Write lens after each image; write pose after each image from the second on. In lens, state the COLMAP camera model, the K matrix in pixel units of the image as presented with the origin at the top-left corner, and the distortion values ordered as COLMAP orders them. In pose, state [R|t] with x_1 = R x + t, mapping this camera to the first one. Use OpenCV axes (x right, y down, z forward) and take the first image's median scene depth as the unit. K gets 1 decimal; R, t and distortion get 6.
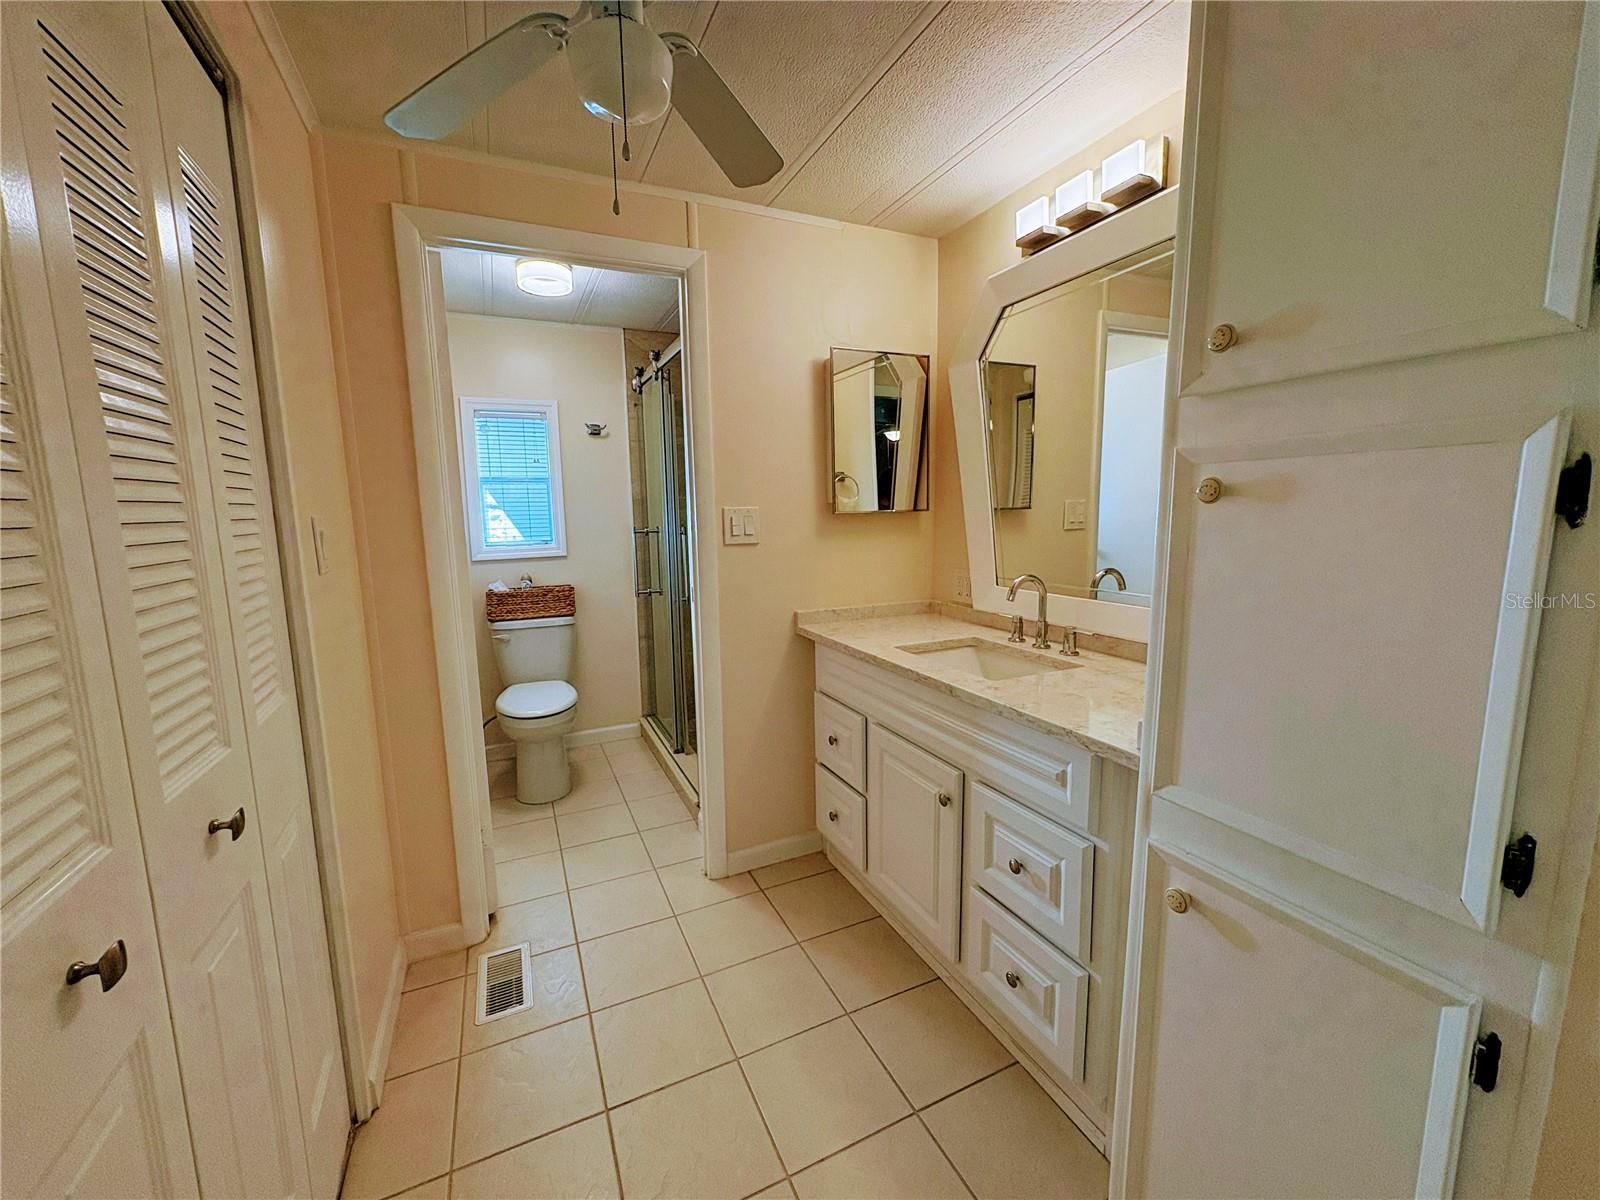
lens RADIAL K [[638.5, 0, 800.5], [0, 638.5, 595.7], [0, 0, 1]] dist [-0.000556, -0.000162]
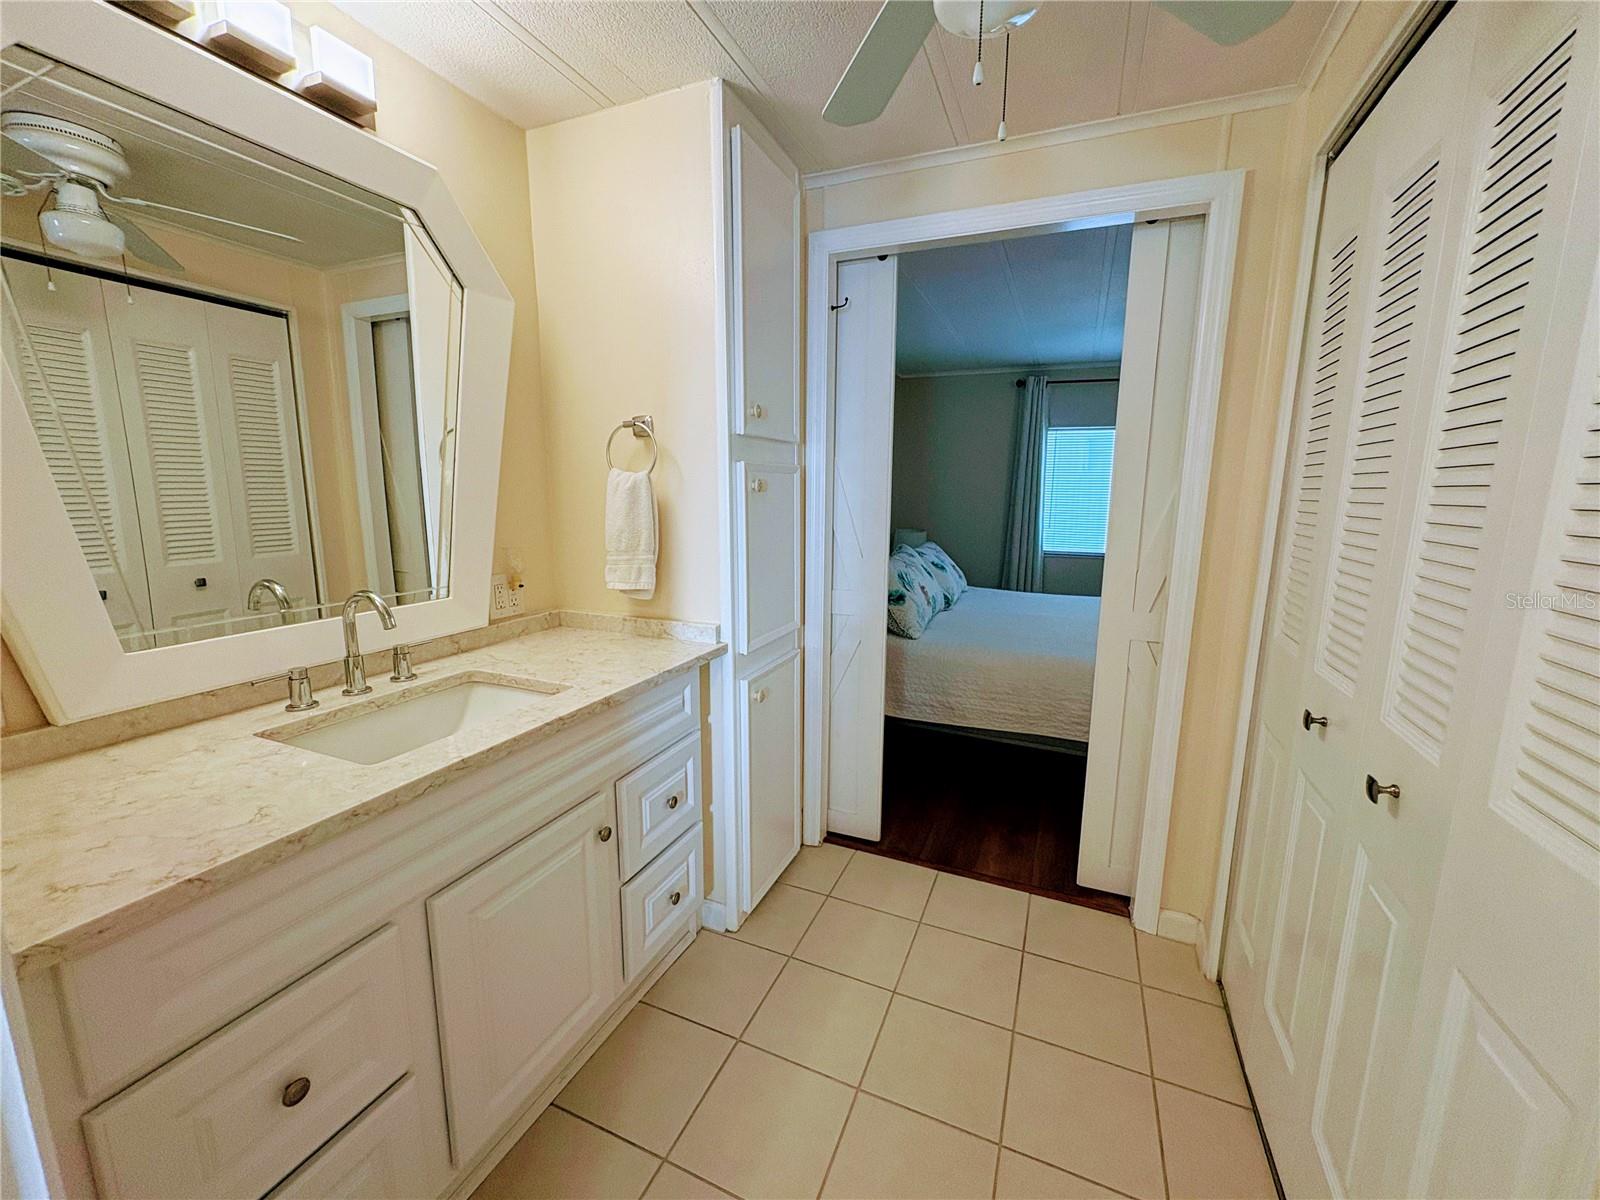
lens RADIAL K [[638.5, 0, 800.7], [0, 638.5, 600.0], [0, 0, 1]] dist [-0.000556, -0.000162]
pose [[-0.670564, -0.119251, 0.732204, -0.671957], [0.099044, 0.963769, 0.247670, -0.211976], [-0.735211, 0.238599, -0.634457, 1.569282]]
